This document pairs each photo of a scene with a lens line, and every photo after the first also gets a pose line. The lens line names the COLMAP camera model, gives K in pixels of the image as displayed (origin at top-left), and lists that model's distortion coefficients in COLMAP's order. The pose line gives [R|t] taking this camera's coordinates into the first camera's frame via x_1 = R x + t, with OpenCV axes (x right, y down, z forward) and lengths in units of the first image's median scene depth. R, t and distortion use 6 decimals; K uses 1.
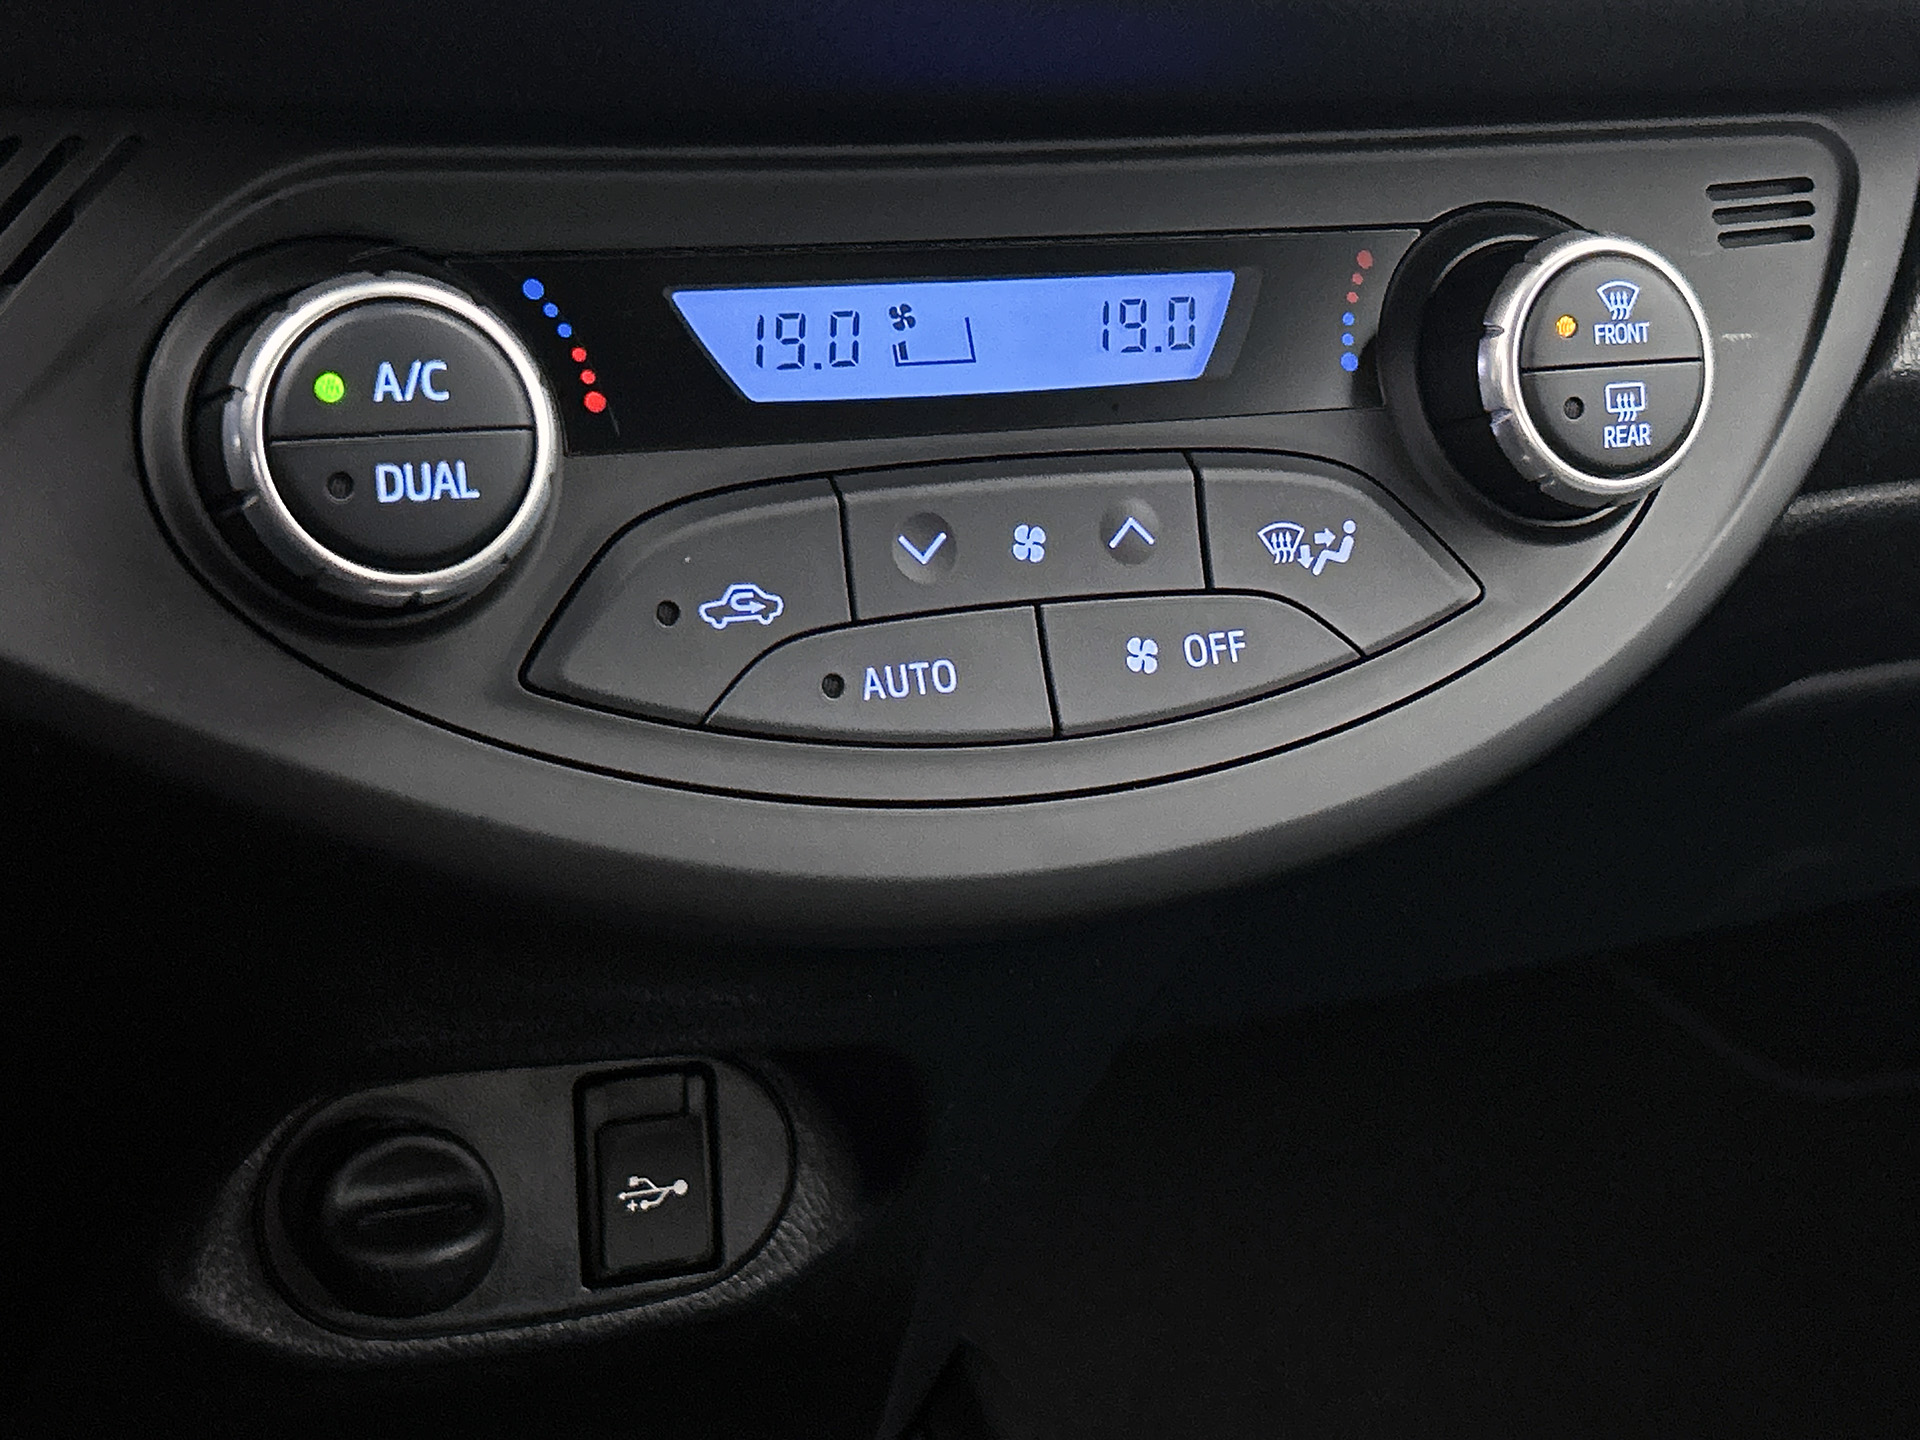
lens RADIAL K [[2985.1, 0, 955.5], [0, 2985.1, 716.5], [0, 0, 1]] dist [0.082768, 0.000000]
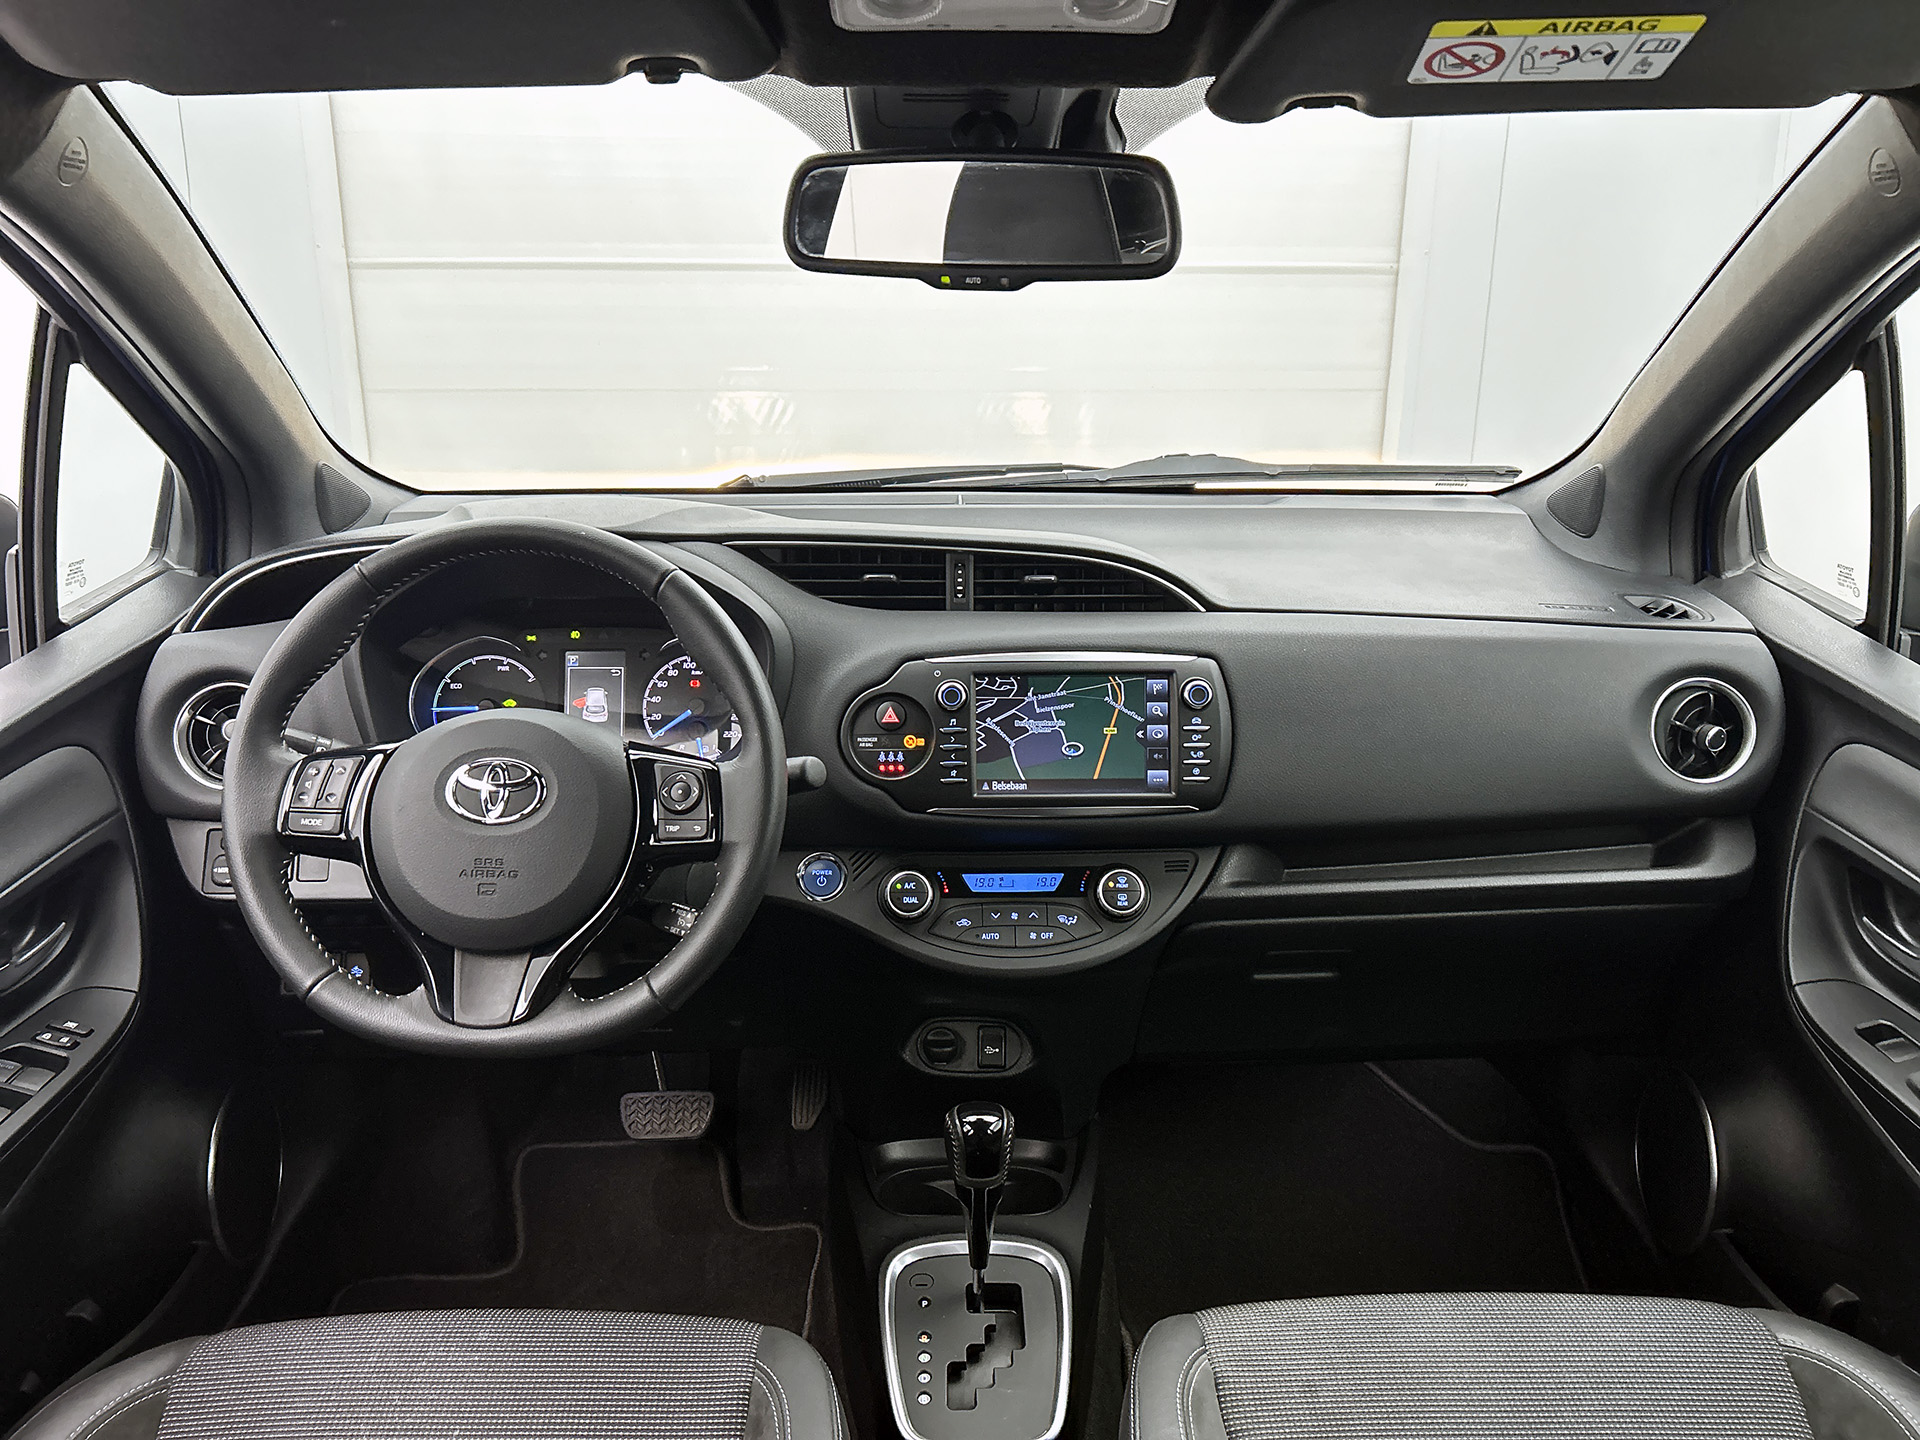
lens RADIAL K [[1455.7, 0, 957.7], [0, 1455.7, 726.1], [0, 0, 1]] dist [0.034307, -0.030214]
pose [[0.906297, -0.021105, -0.422114, 1.139428], [-0.086124, 0.968574, -0.233338, 0.261044], [0.413773, 0.247828, 0.875999, -1.696917]]
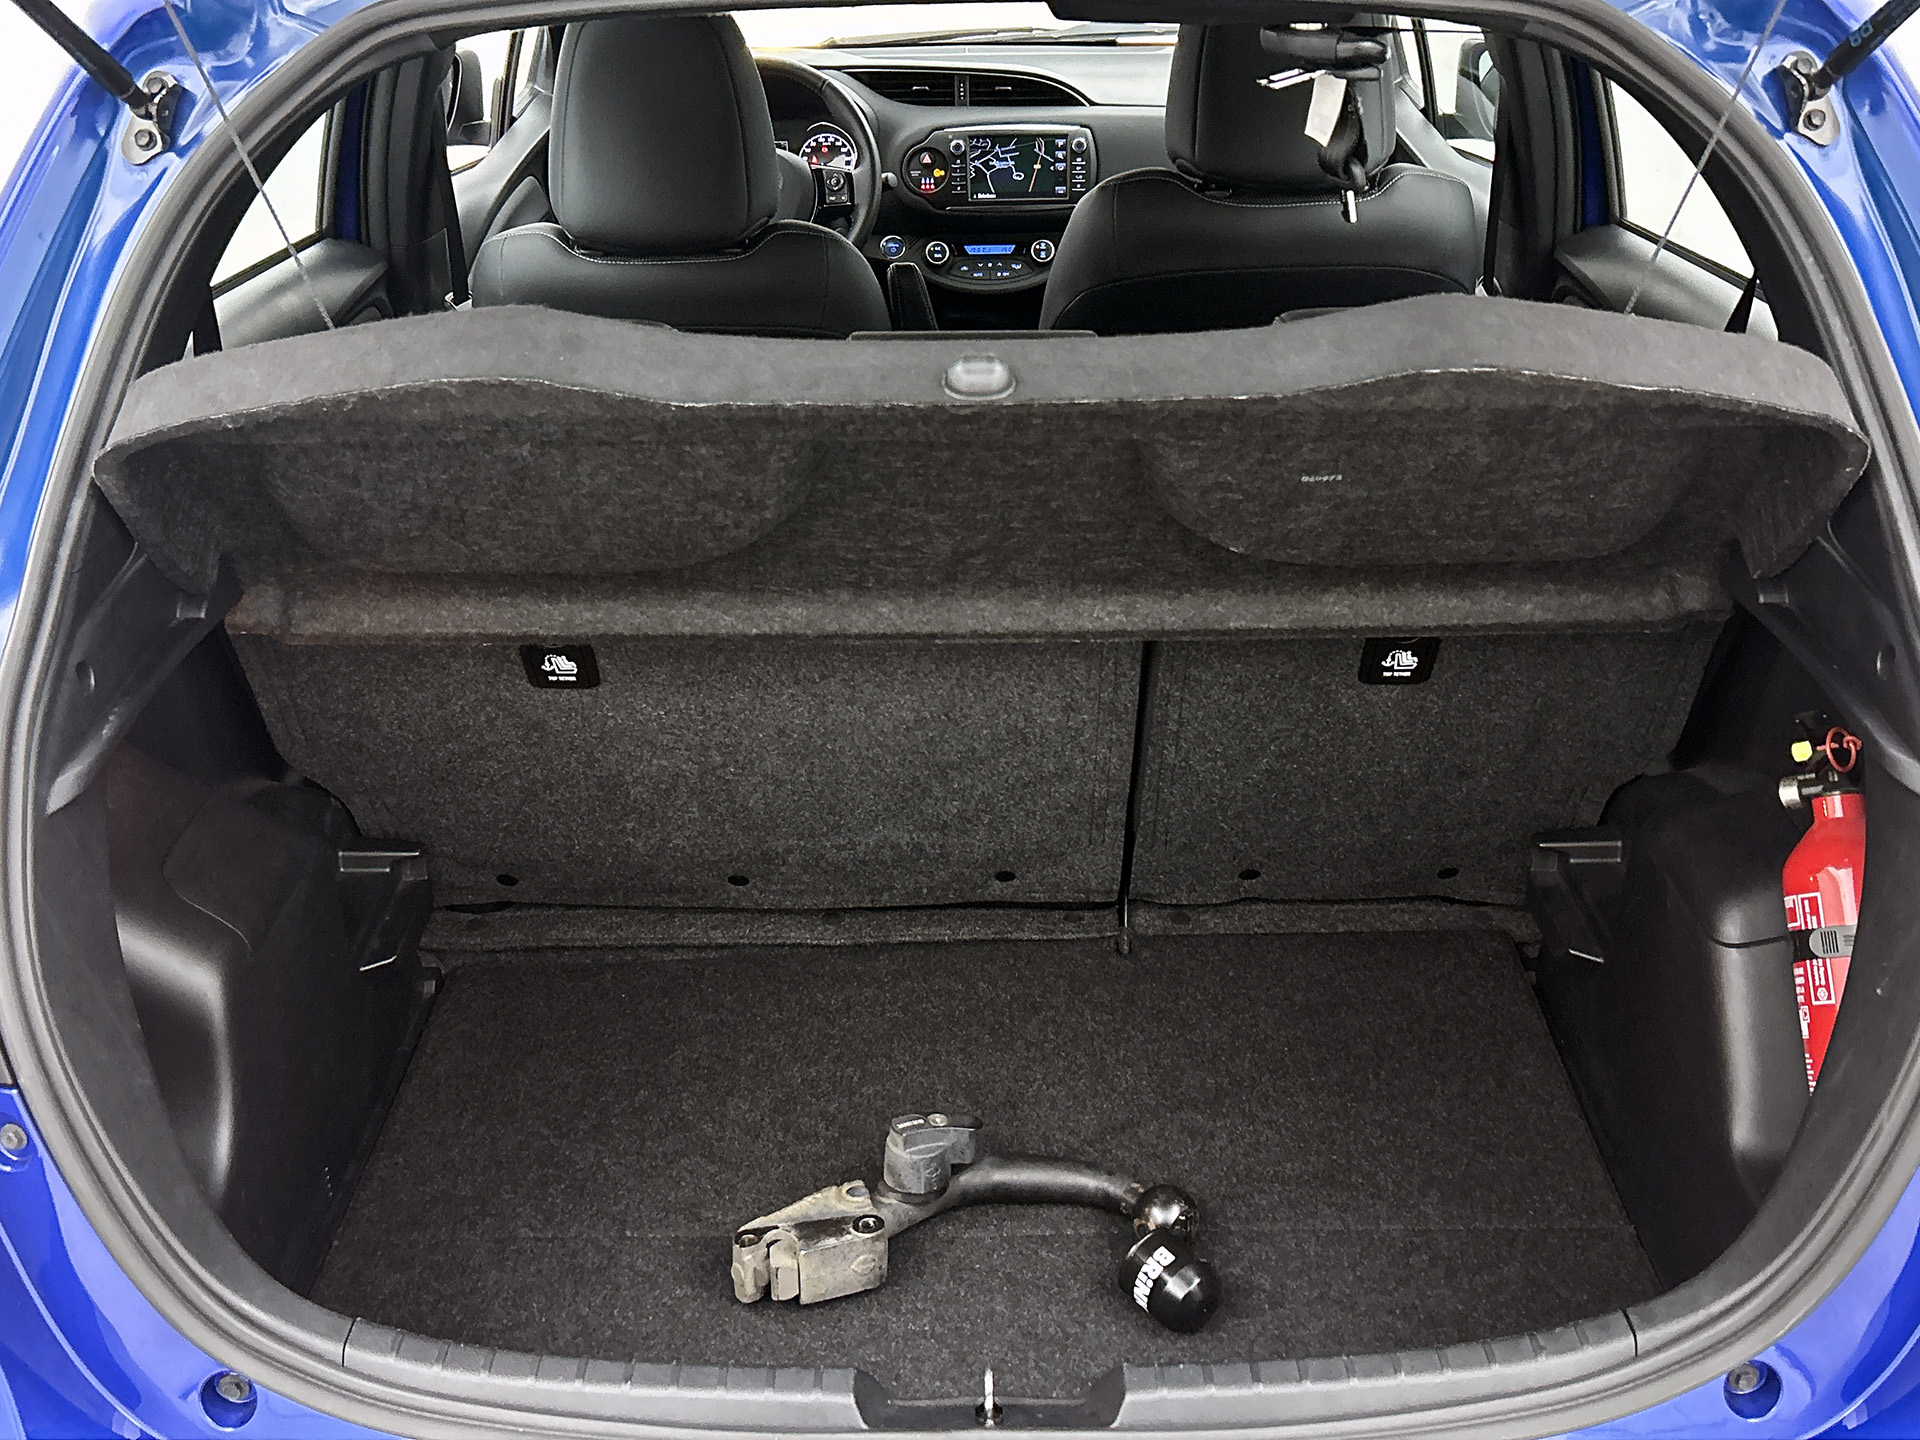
lens RADIAL K [[1867.3, 0, 950.1], [0, 1867.3, 731.6], [0, 0, 1]] dist [0.052816, 0.000000]
pose [[0.893392, 0.049430, -0.446551, 3.279090], [-0.084479, 0.994682, -0.058909, 2.228408], [0.441265, 0.090353, 0.892817, -5.560723]]
